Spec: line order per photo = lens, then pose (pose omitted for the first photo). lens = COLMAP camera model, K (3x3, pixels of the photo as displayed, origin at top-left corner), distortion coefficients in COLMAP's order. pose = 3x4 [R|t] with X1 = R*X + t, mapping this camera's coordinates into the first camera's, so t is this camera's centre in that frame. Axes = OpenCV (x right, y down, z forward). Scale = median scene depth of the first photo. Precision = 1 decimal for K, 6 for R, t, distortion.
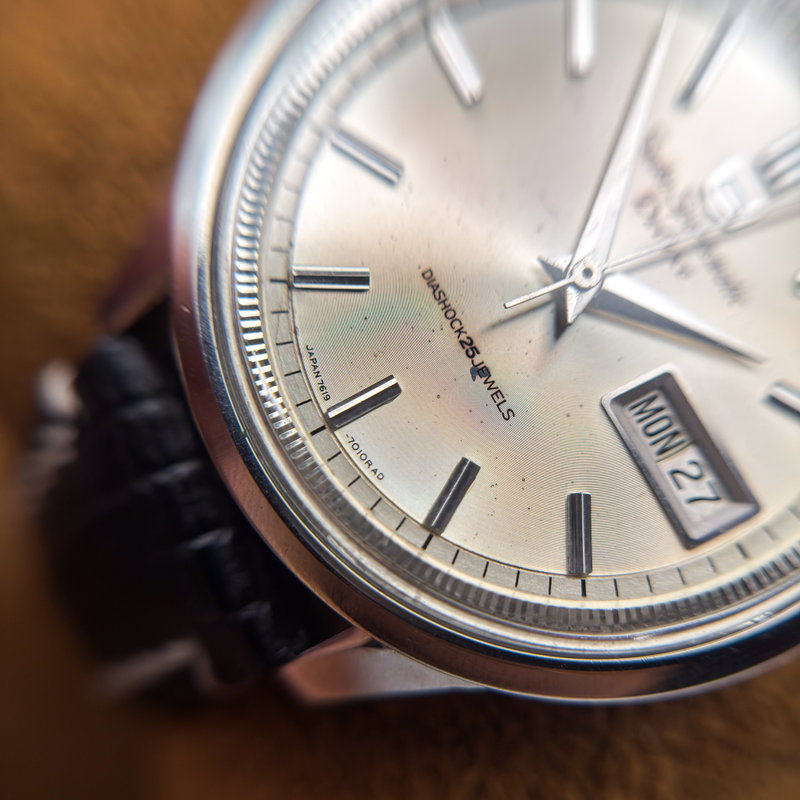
lens RADIAL K [[978.6, 0, 412.6], [0, 978.6, 427.3], [0, 0, 1]] dist [0.521912, -0.047419]
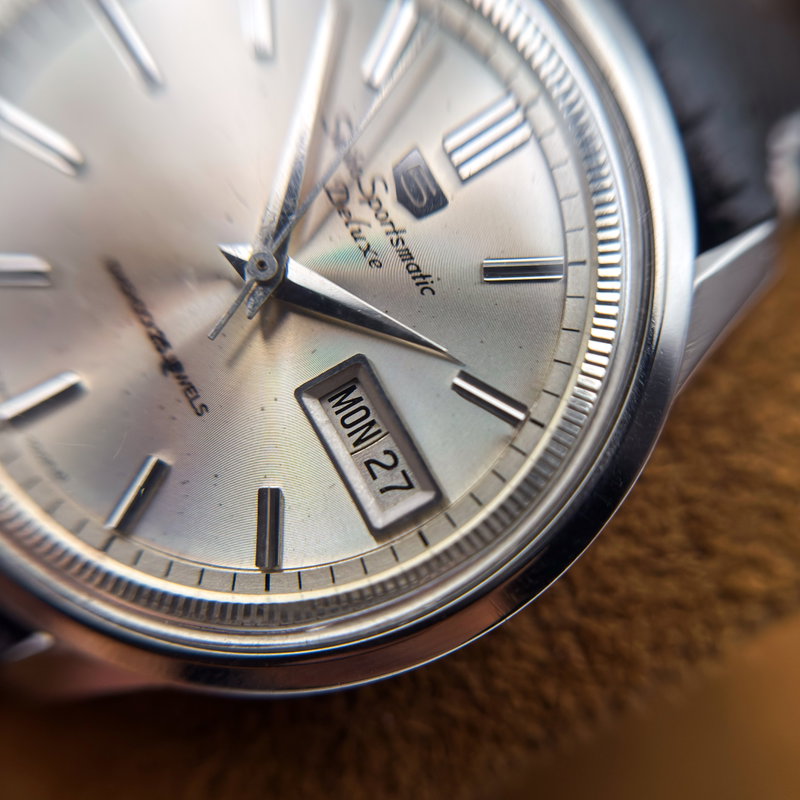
lens RADIAL K [[978.6, 0, 412.6], [0, 978.6, 427.3], [0, 0, 1]] dist [0.521912, -0.047419]
pose [[0.991122, -0.035024, -0.128259, 0.436898], [0.039804, 0.998598, 0.034903, -0.023449], [0.126857, -0.039698, 0.991126, 0.036812]]
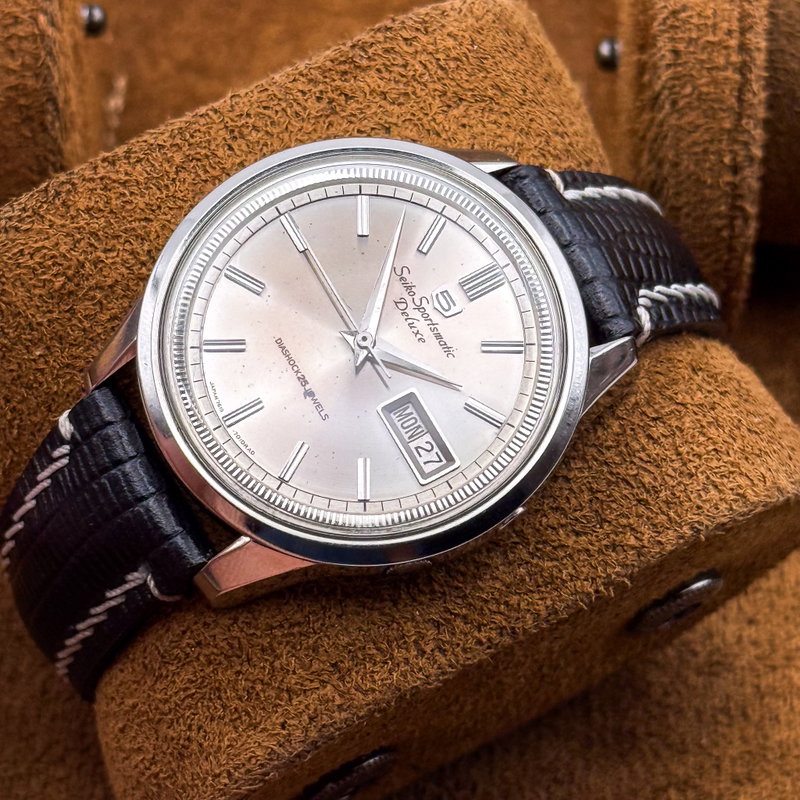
lens RADIAL K [[2976.6, 0, 447.0], [0, 2976.6, 401.4], [0, 0, 1]] dist [0.018226, -0.773735]
pose [[0.999492, -0.025458, 0.019197, 0.215851], [0.028604, 0.981935, -0.187044, 0.972935], [-0.014088, 0.187498, 0.982164, -4.287549]]
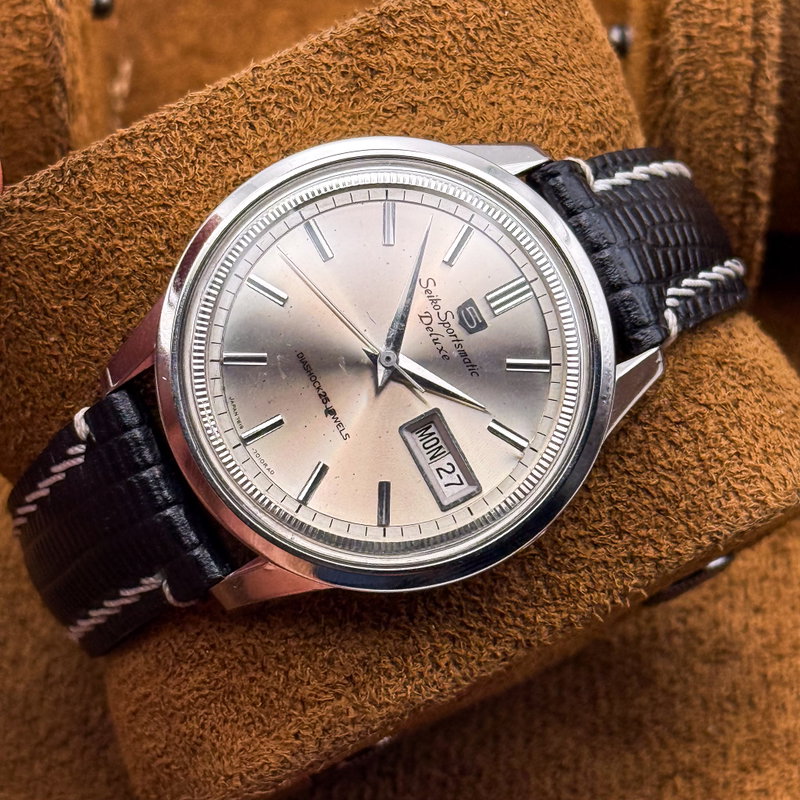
lens RADIAL K [[2976.6, 0, 447.0], [0, 2976.6, 401.4], [0, 0, 1]] dist [0.018226, -0.773735]
pose [[0.999610, -0.000392, 0.027906, 0.130086], [0.000723, 0.999930, -0.011838, -0.013109], [-0.027899, 0.011854, 0.999540, -4.300965]]
